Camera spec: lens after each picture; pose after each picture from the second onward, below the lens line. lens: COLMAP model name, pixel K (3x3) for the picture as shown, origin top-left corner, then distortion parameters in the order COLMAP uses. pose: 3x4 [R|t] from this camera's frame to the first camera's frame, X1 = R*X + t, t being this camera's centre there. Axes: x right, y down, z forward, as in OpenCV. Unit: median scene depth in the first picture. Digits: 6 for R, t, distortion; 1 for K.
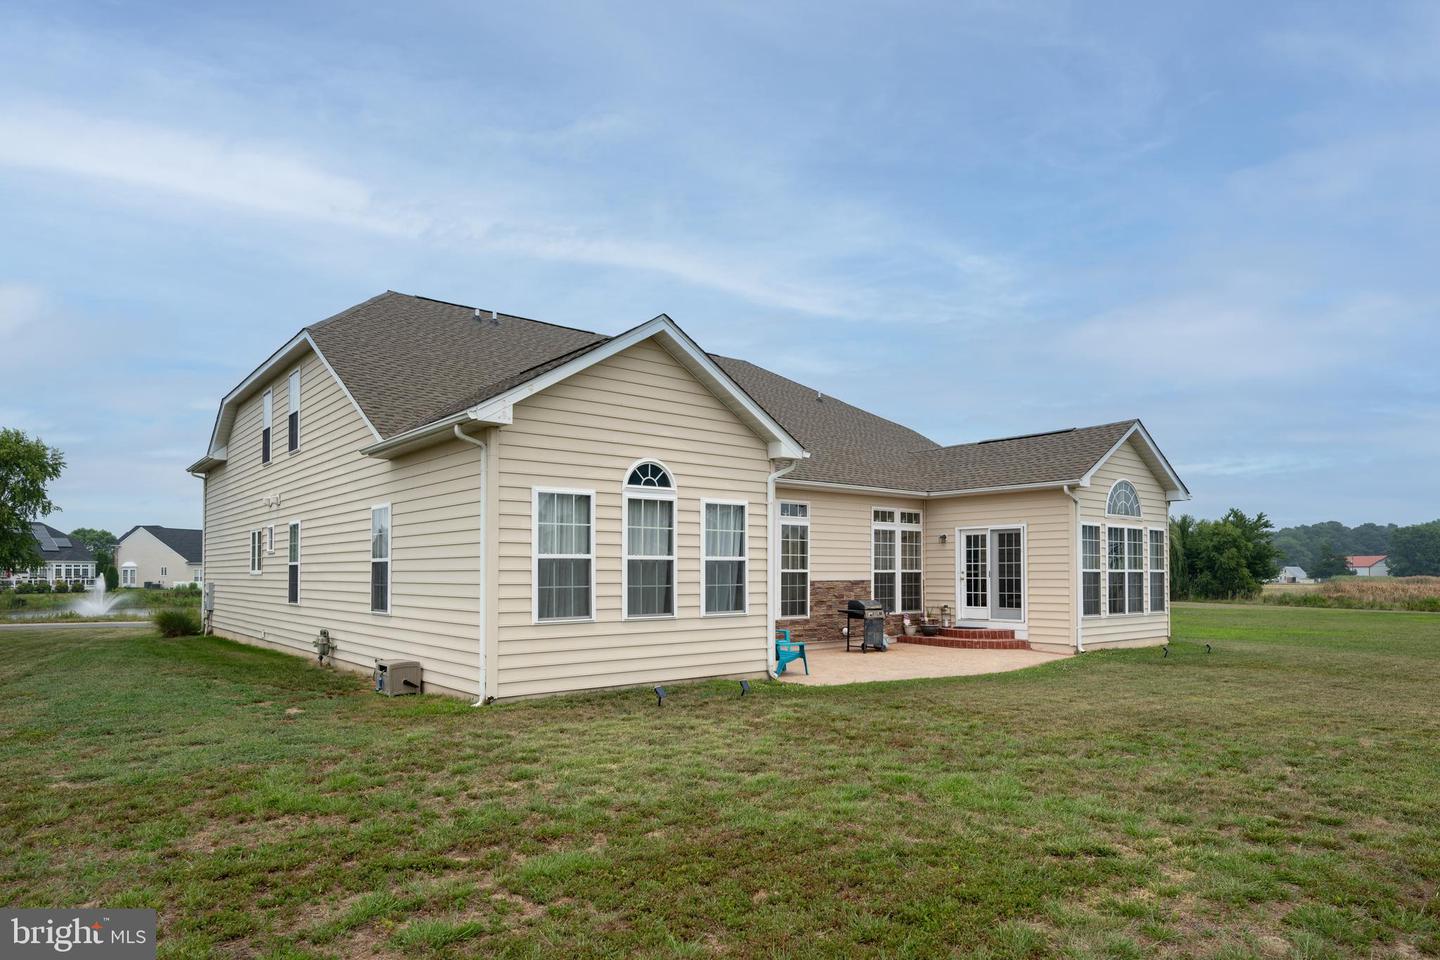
lens RADIAL K [[850.1, 0, 722.1], [0, 850.1, 554.6], [0, 0, 1]] dist [-0.001133, -0.000135]
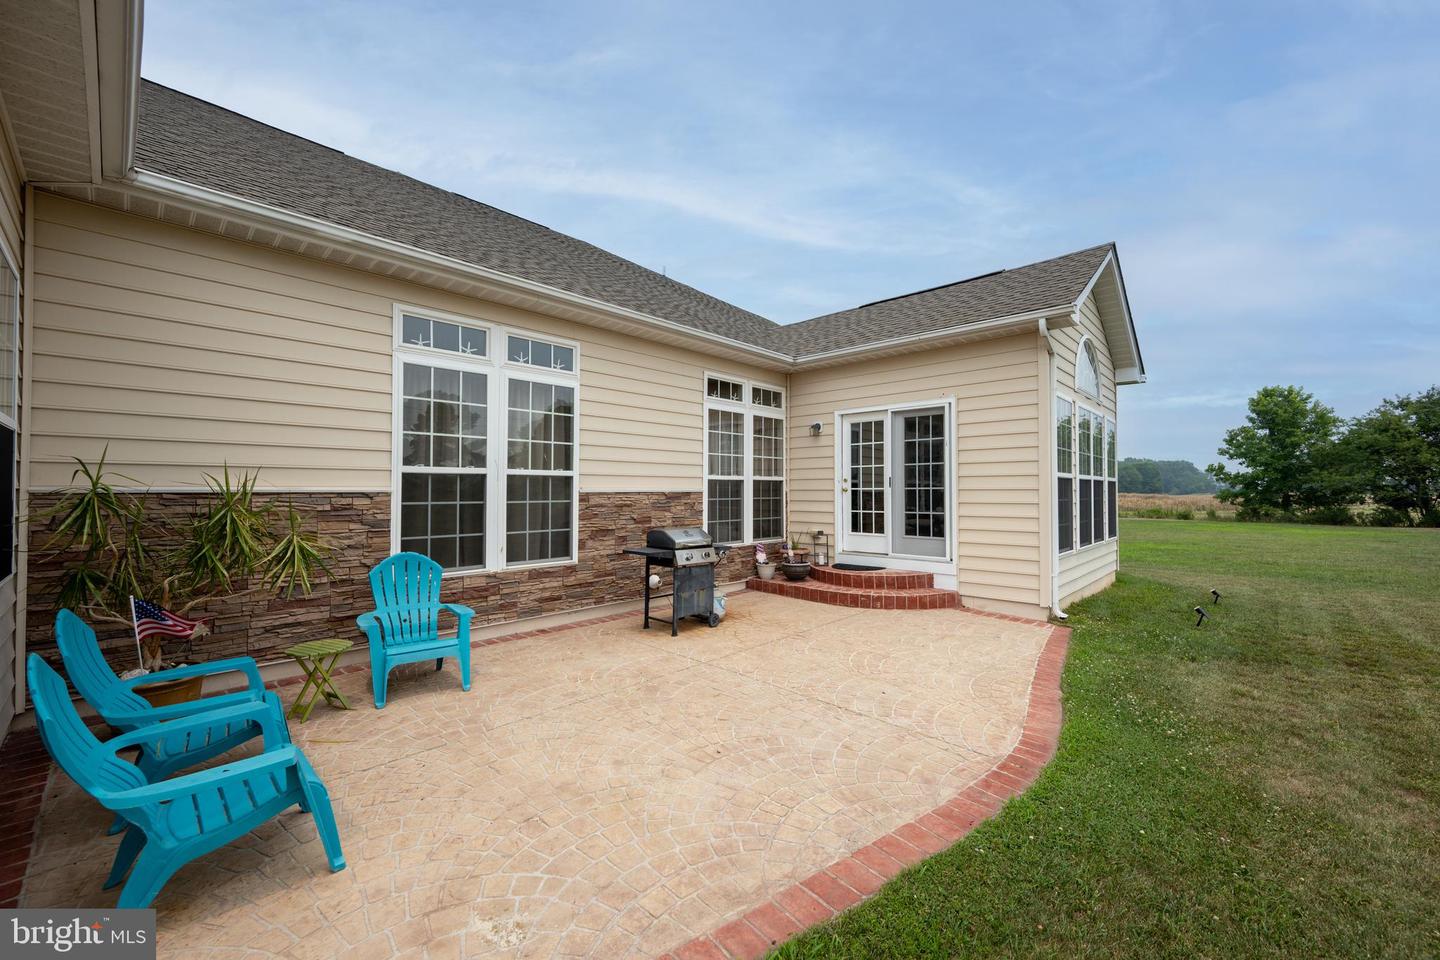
lens RADIAL K [[567.7, 0, 721.1], [0, 567.7, 478.2], [0, 0, 1]] dist [0.001197, 0.000005]
pose [[0.991984, 0.003936, 0.126304, 0.137559], [-0.004163, 0.999990, 0.001535, 0.019783], [-0.126297, -0.002049, 0.991990, 0.598185]]
